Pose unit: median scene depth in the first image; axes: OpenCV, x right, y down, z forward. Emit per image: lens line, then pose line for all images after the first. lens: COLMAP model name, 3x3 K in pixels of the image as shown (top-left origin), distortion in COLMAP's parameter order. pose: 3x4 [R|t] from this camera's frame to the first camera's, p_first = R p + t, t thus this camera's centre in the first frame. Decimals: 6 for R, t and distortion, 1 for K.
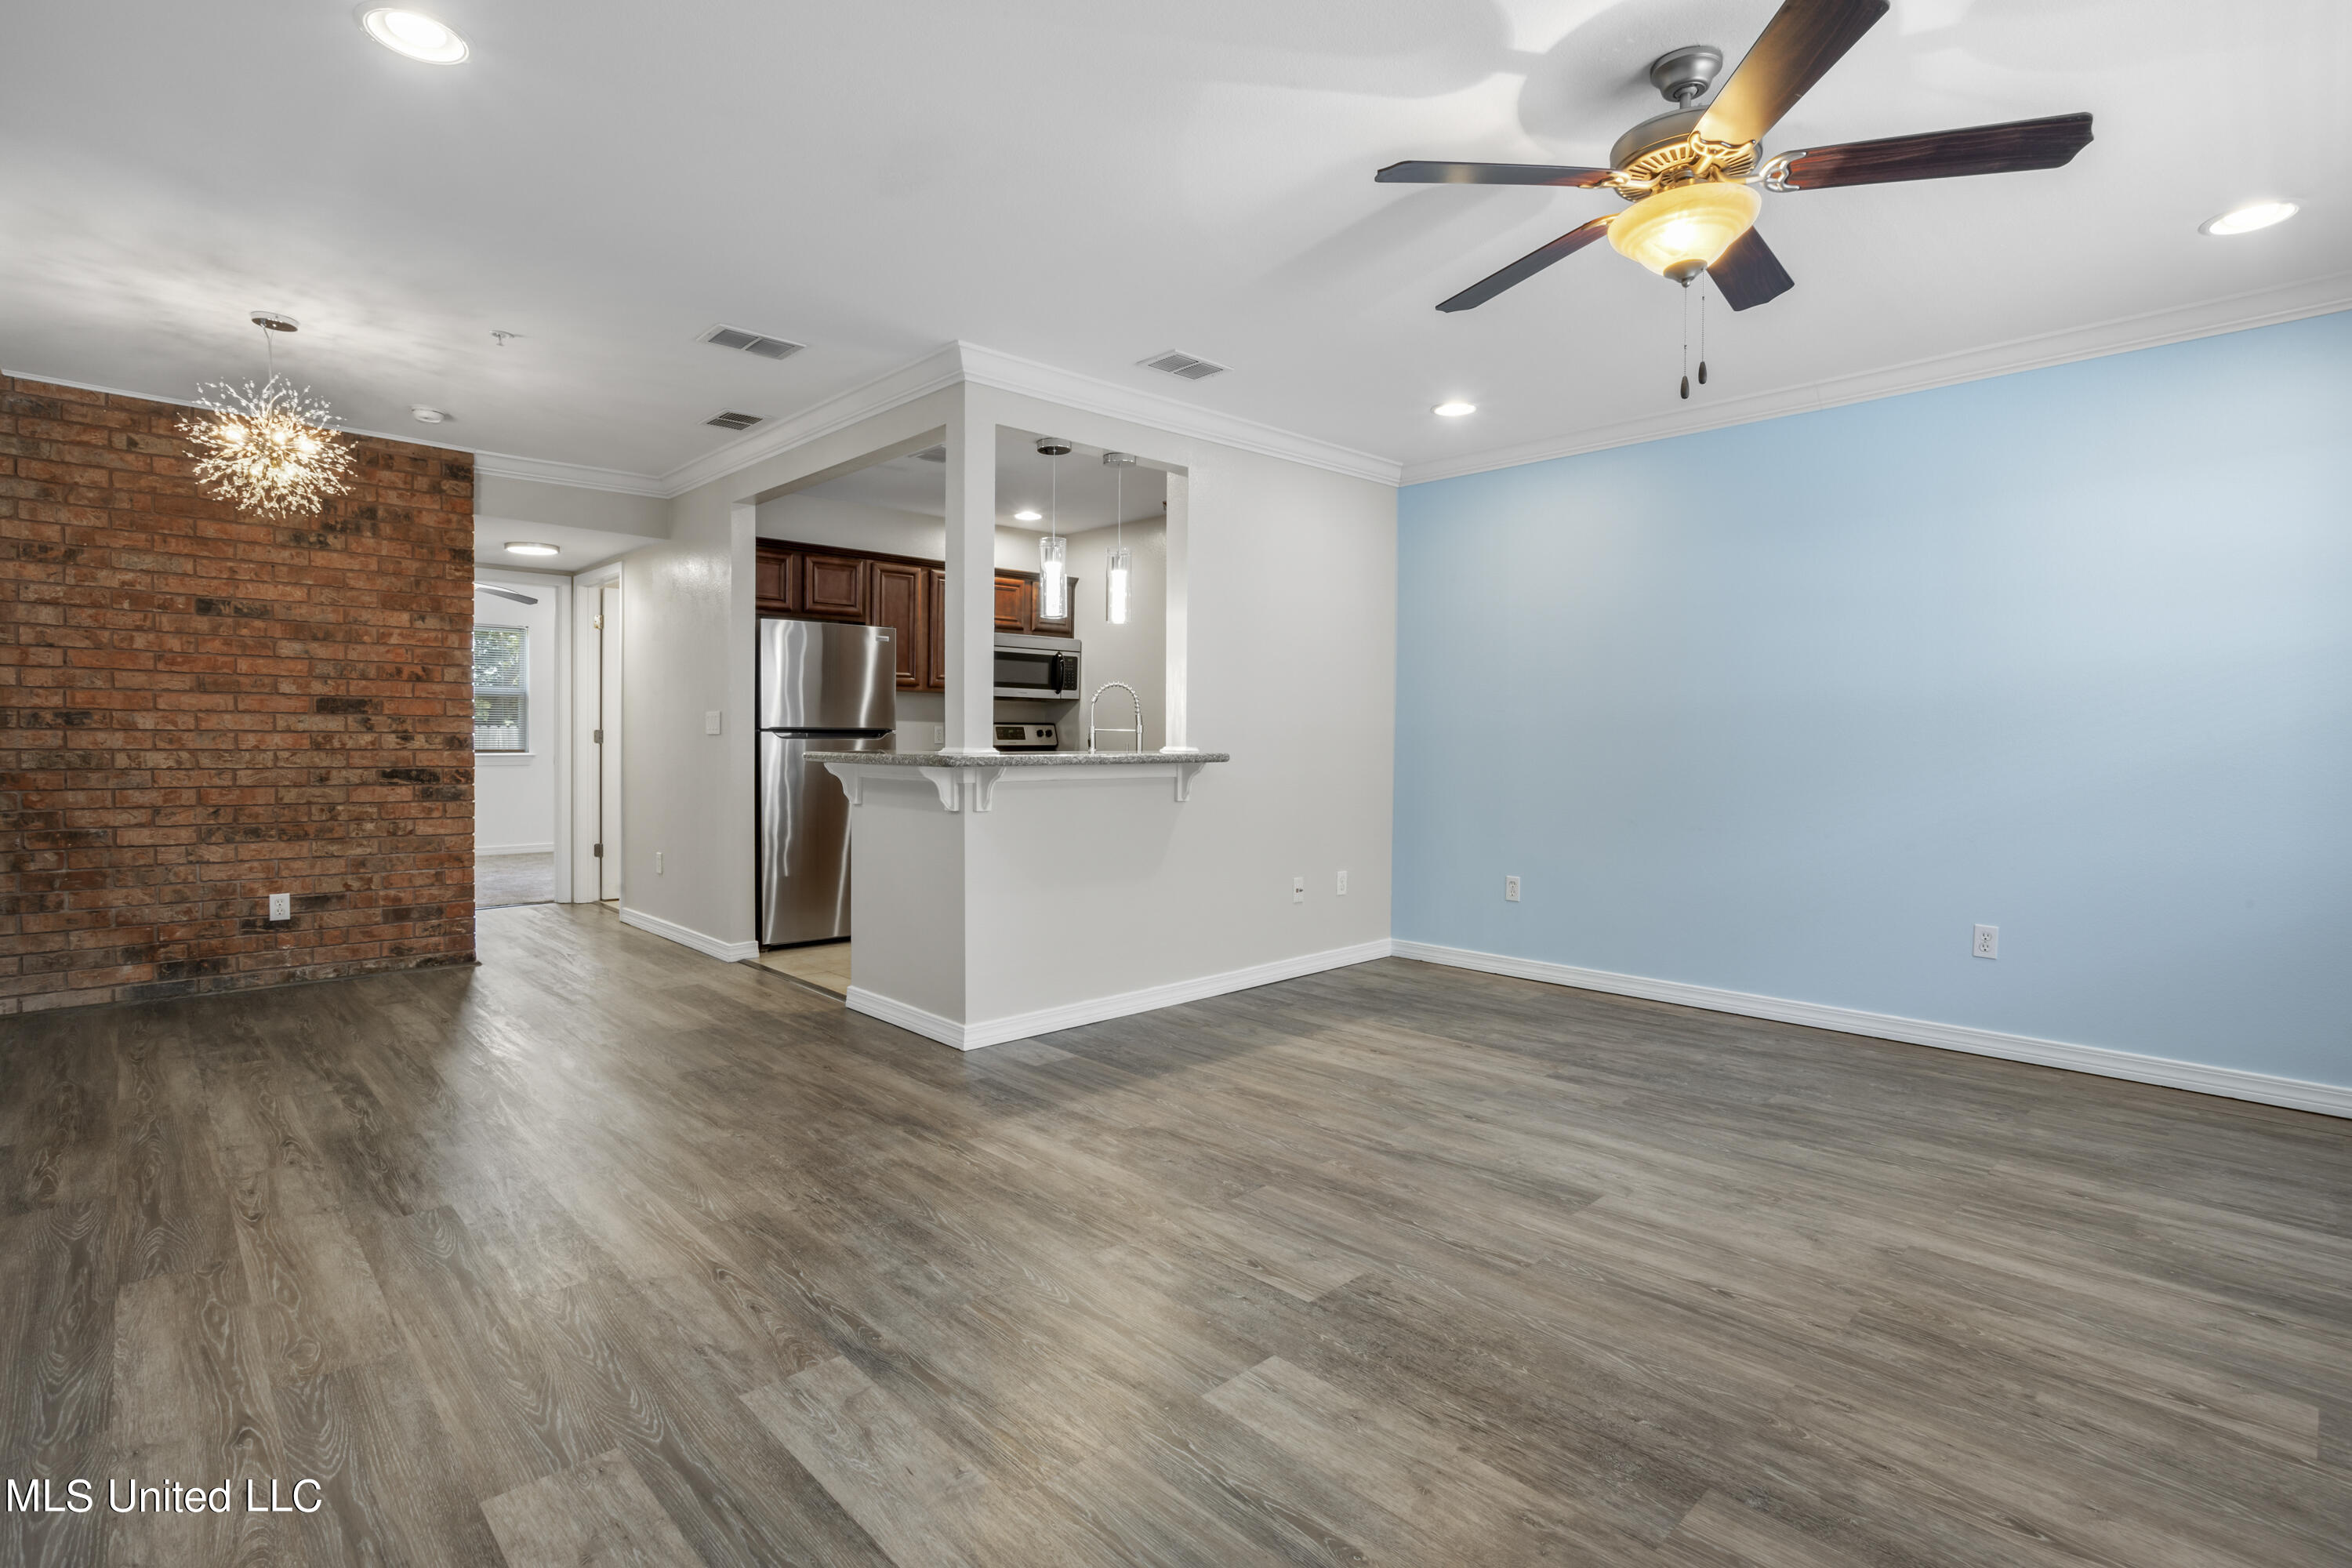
lens RADIAL K [[1132.7, 0, 1168.0], [0, 1132.7, 770.5], [0, 0, 1]] dist [-0.051619, 0.030863]
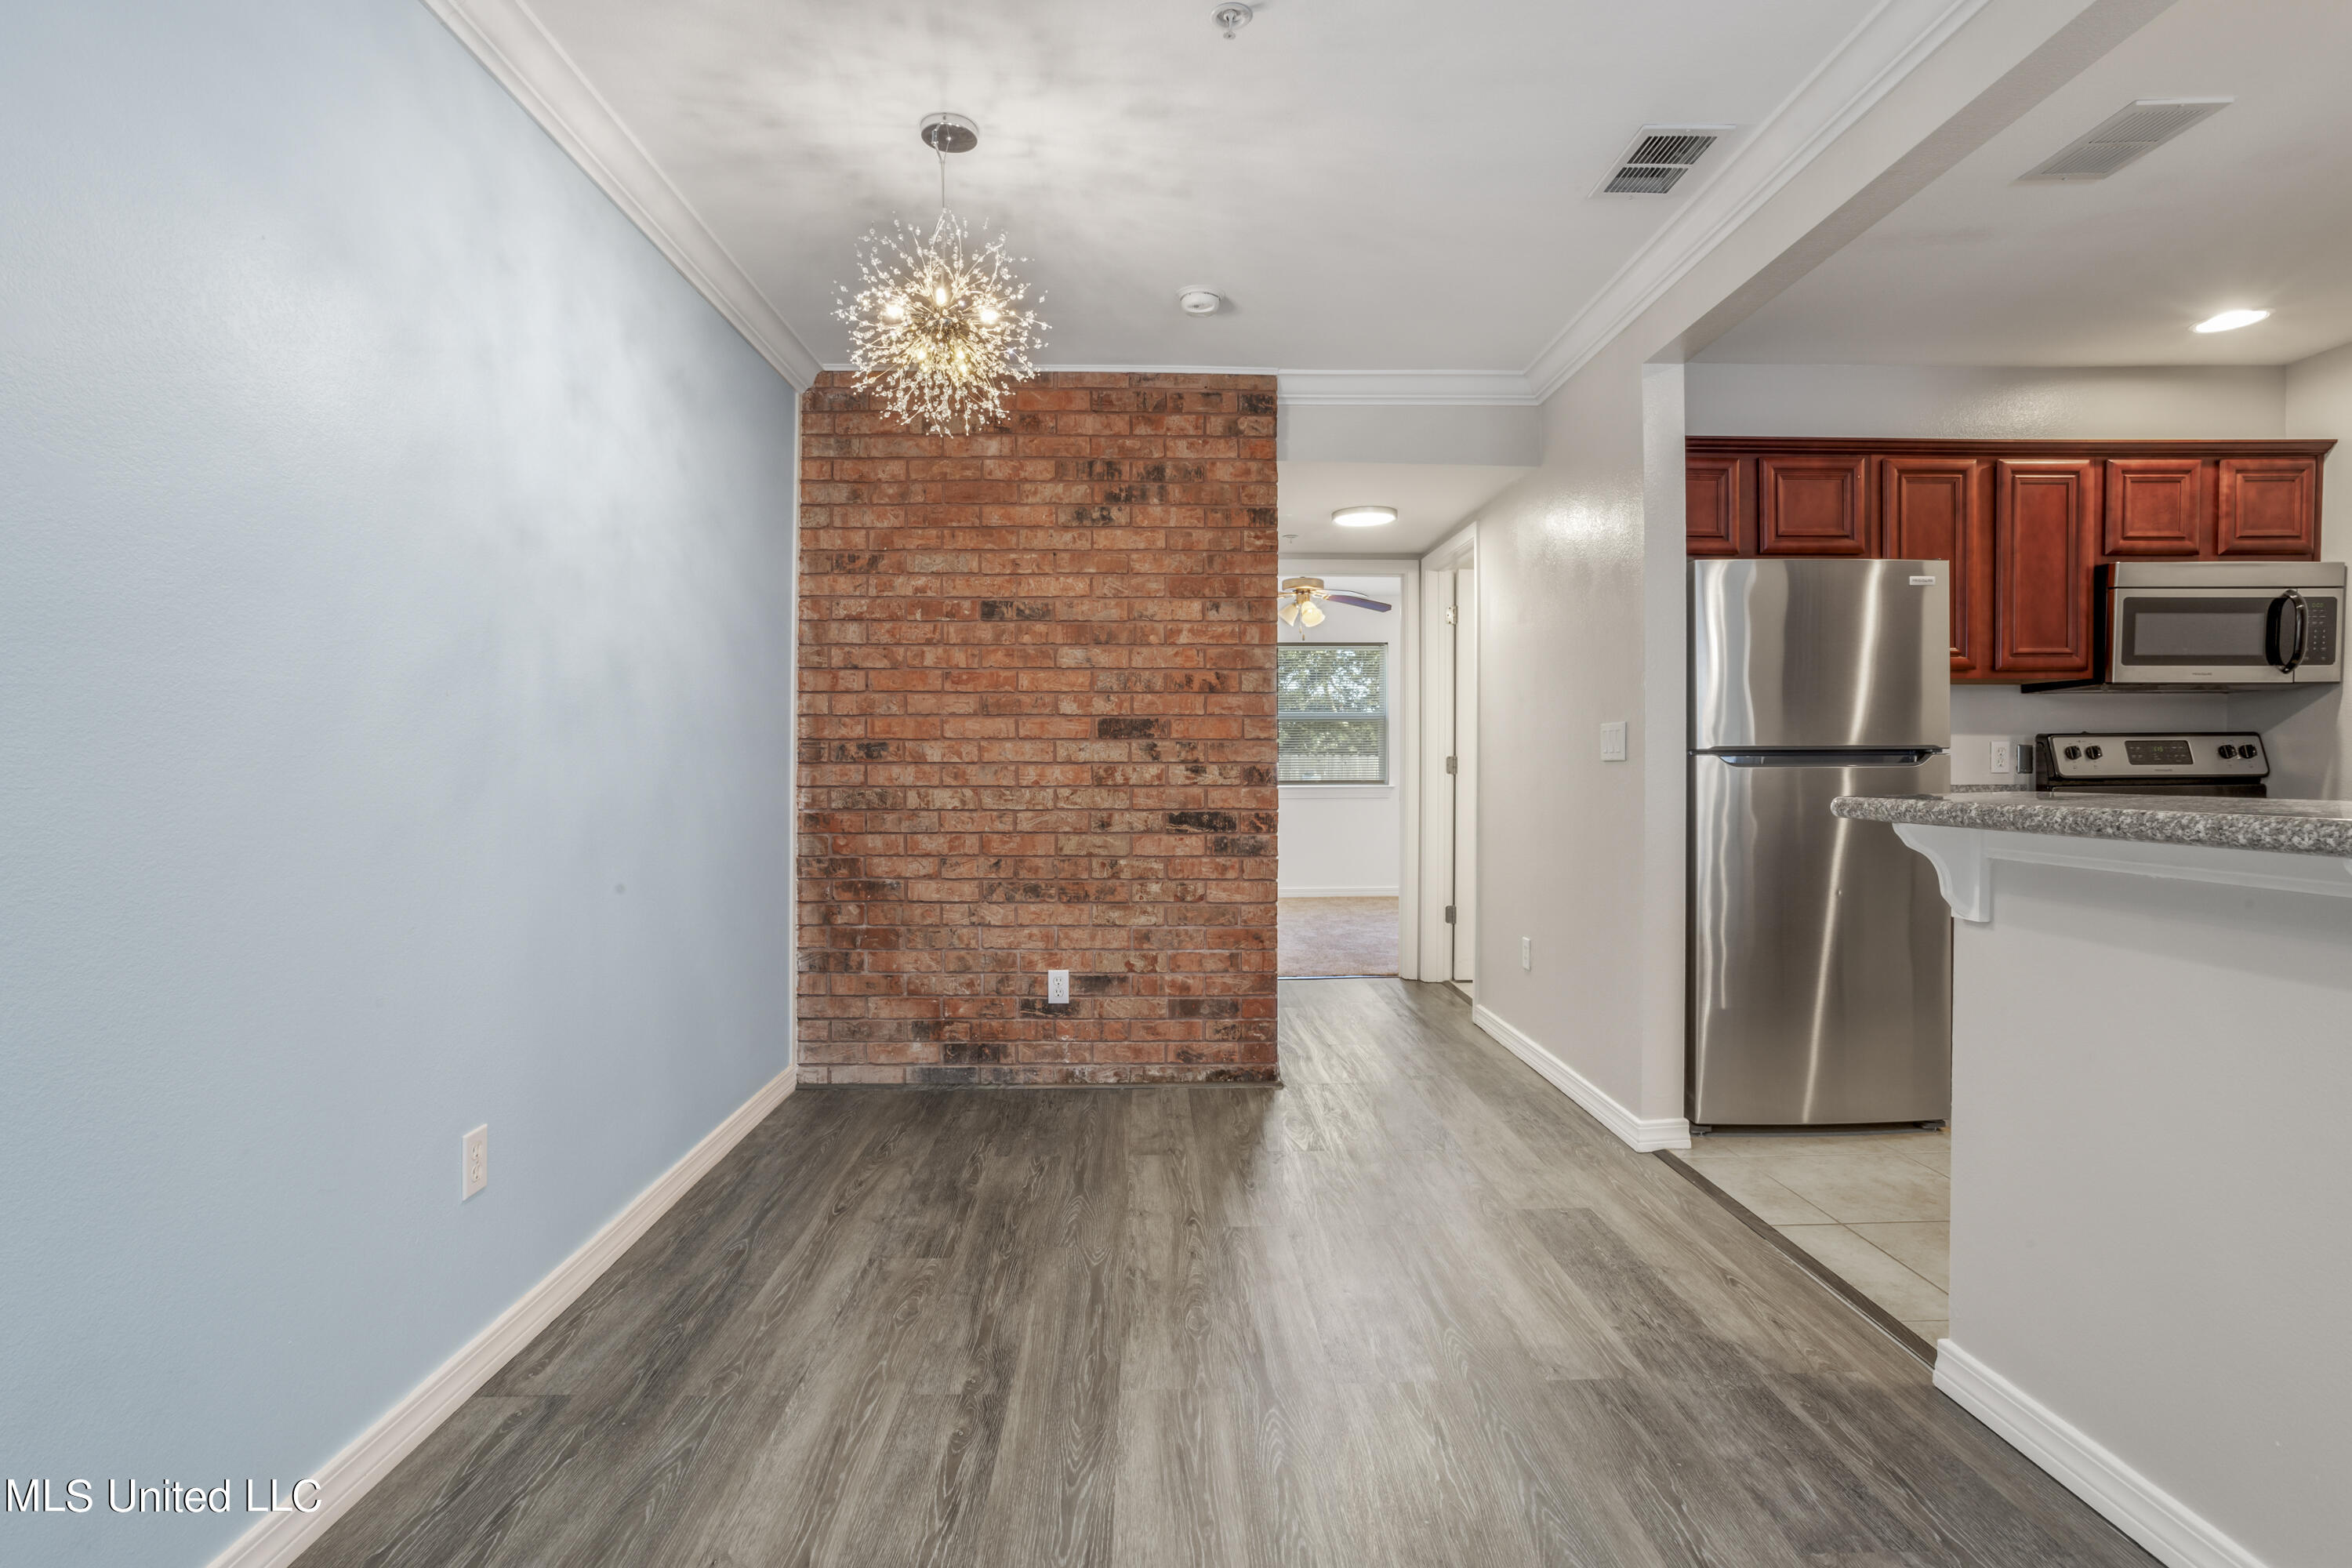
lens RADIAL K [[1132.7, 0, 1168.0], [0, 1132.7, 770.5], [0, 0, 1]] dist [-0.051619, 0.030863]
pose [[0.740634, -0.006363, -0.671879, -0.225334], [-0.009242, 0.999764, -0.019657, -0.016180], [0.671845, 0.020768, 0.740400, 0.501740]]
